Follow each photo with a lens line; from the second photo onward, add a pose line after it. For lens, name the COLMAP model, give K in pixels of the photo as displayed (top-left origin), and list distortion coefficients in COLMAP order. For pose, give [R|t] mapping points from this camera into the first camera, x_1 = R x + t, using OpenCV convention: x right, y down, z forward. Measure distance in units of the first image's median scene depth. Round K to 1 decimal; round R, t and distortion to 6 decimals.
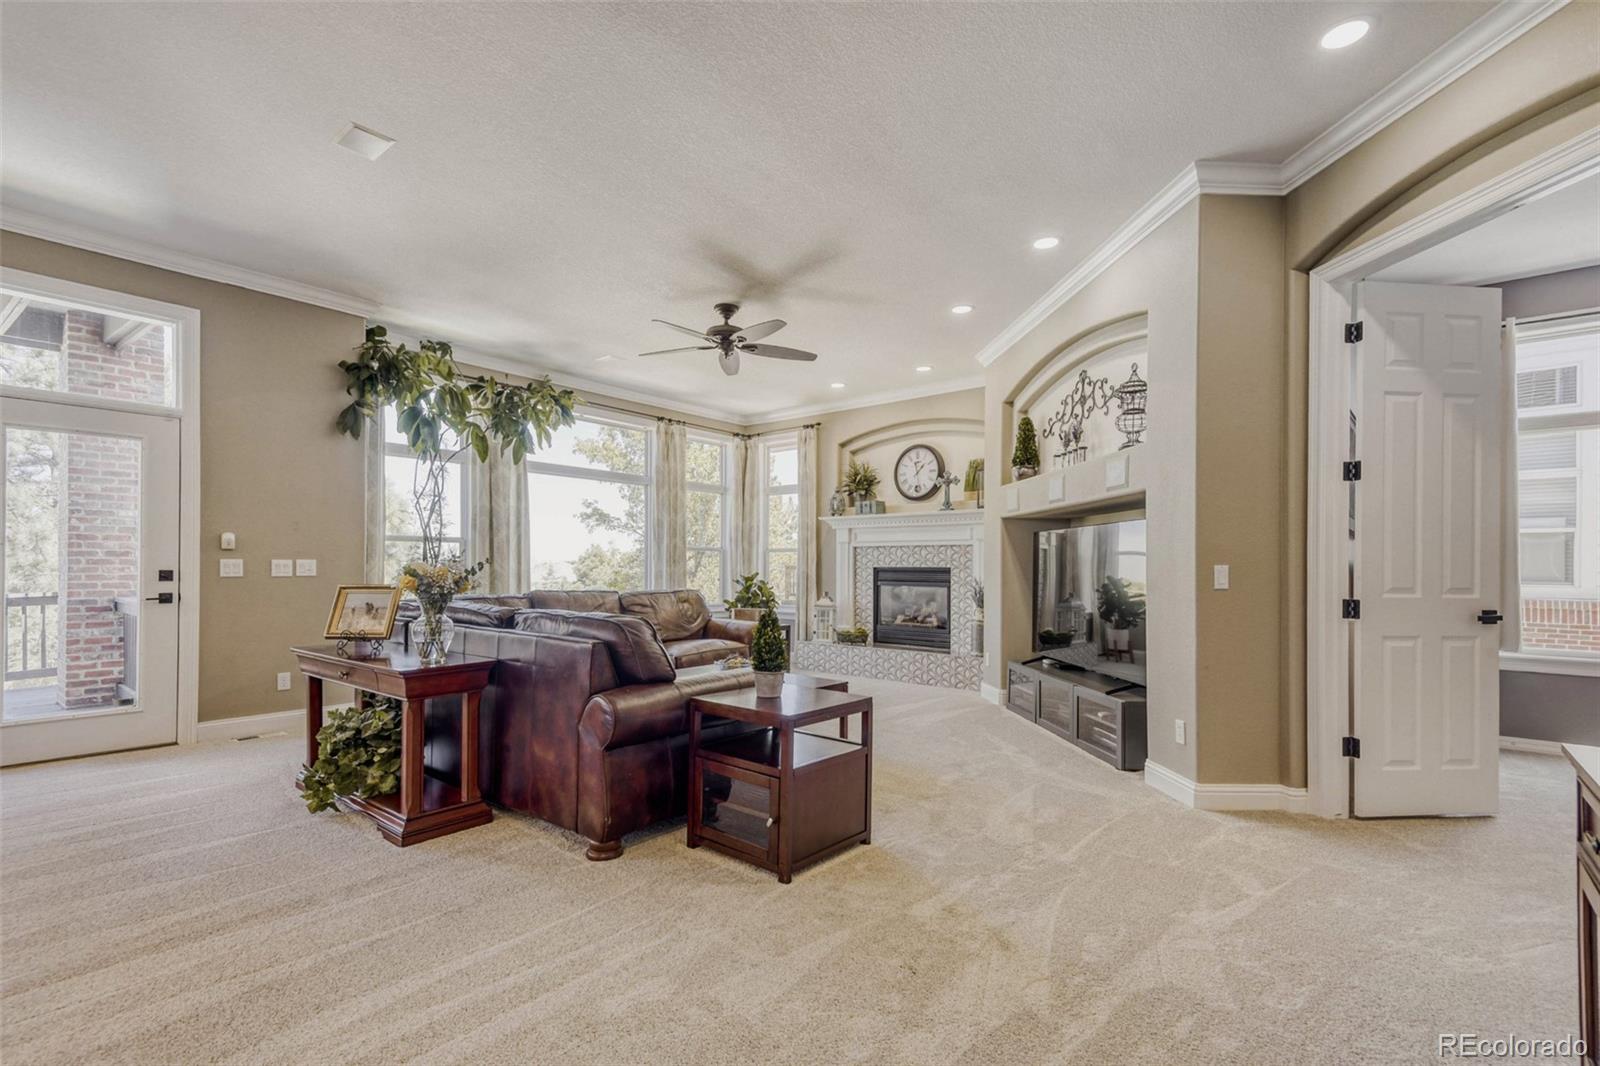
lens RADIAL K [[737.3, 0, 835.6], [0, 737.3, 563.9], [0, 0, 1]] dist [0.003103, -0.002016]
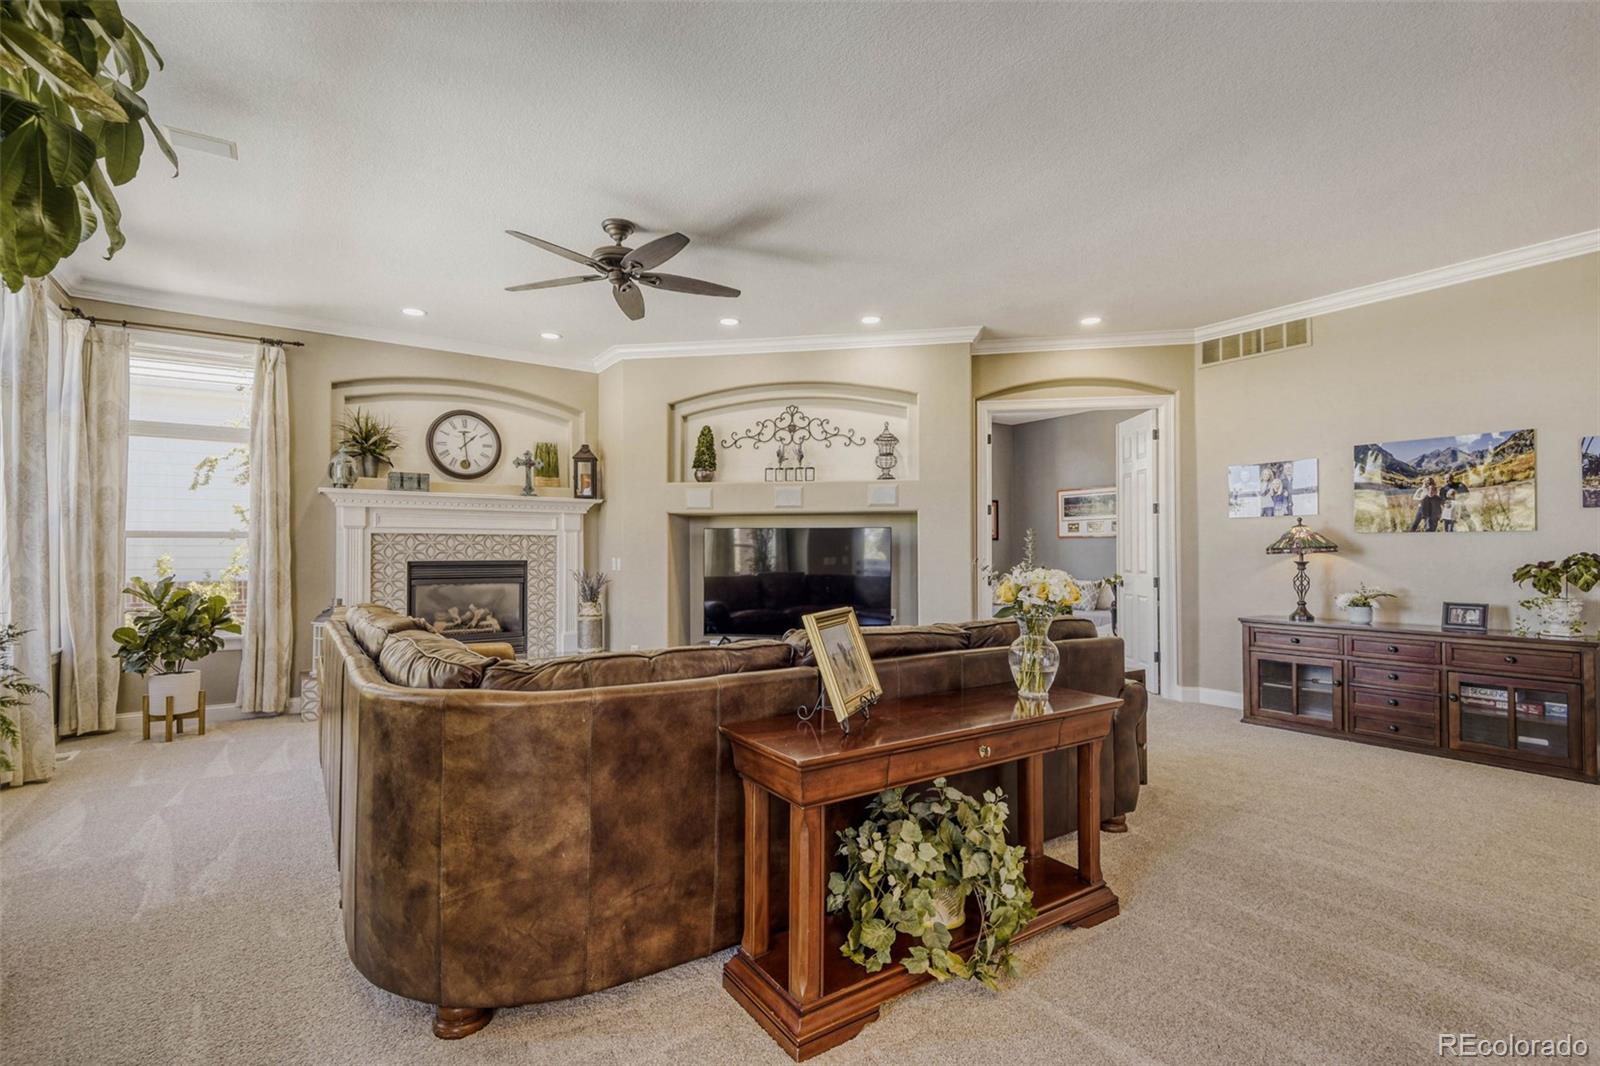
lens RADIAL K [[737.3, 0, 763.7], [0, 737.3, 536.0], [0, 0, 1]] dist [0.003103, -0.002016]
pose [[0.278689, 0.018236, 0.960208, -0.578320], [-0.005467, 0.999834, -0.017402, -0.010095], [-0.960366, -0.000399, 0.278742, 0.449740]]
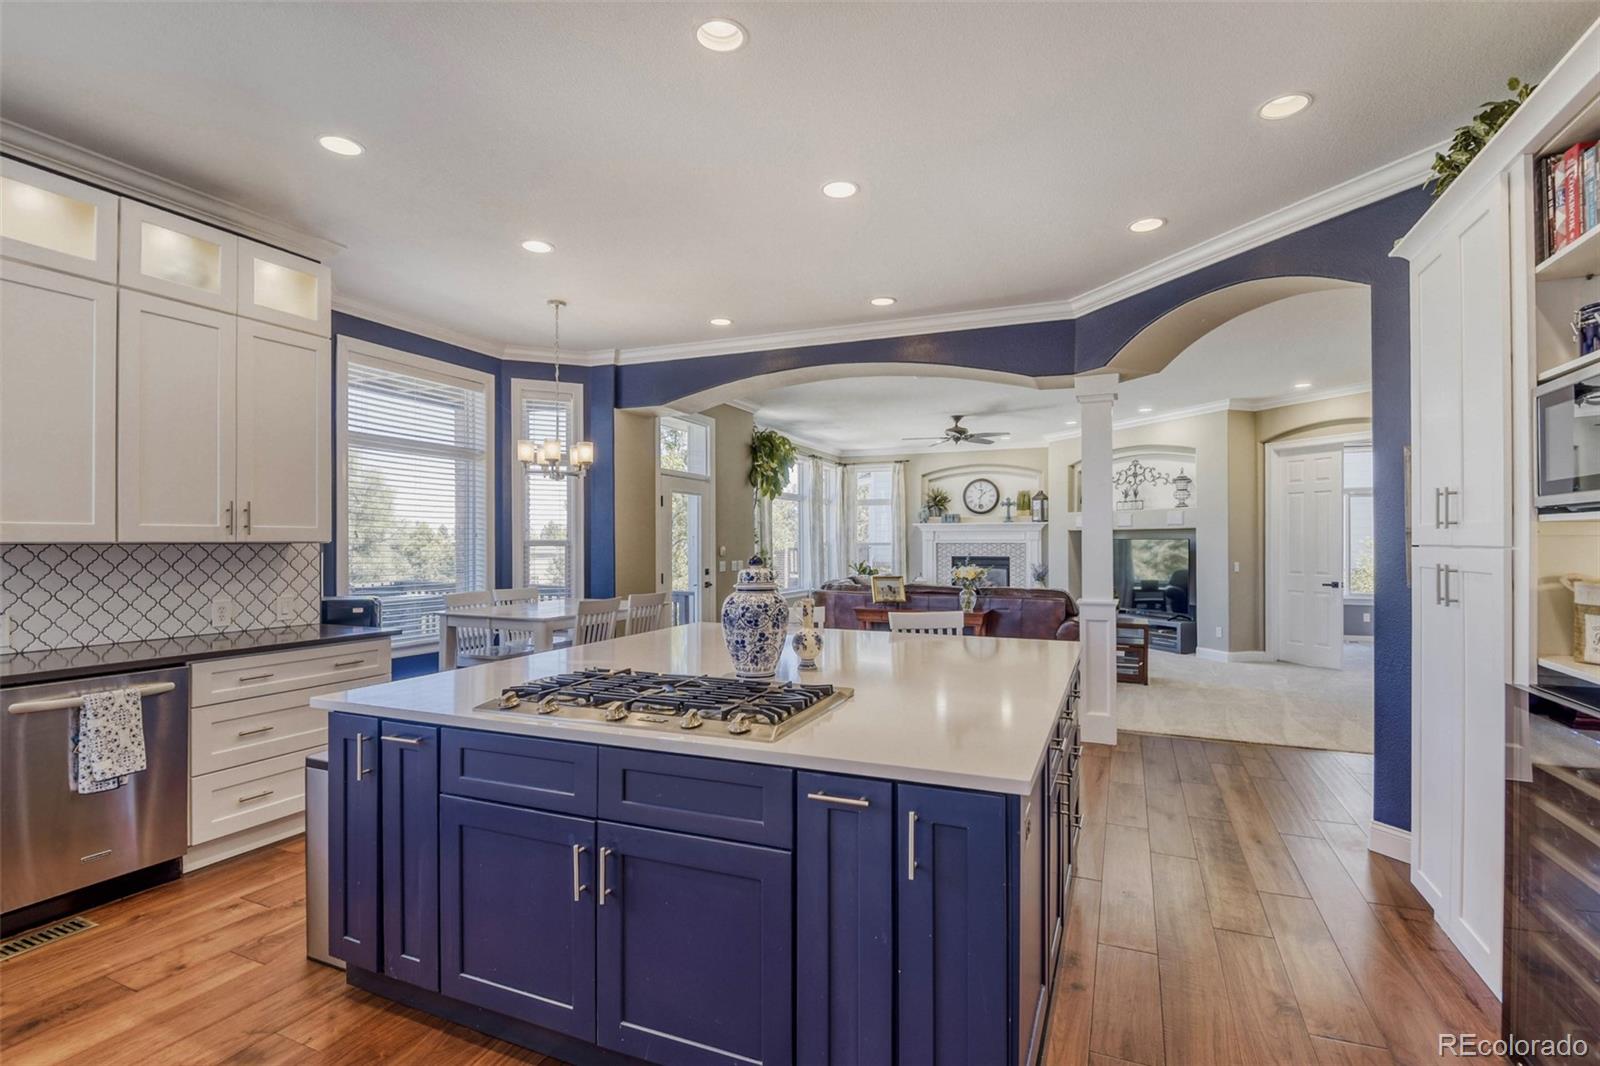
lens RADIAL K [[737.3, 0, 805.9], [0, 737.3, 539.4], [0, 0, 1]] dist [0.003103, -0.002016]
pose [[0.963725, -0.004074, 0.266867, -0.677111], [0.002489, 0.999977, 0.006279, -0.042143], [-0.266887, -0.005387, 0.963713, -0.436311]]
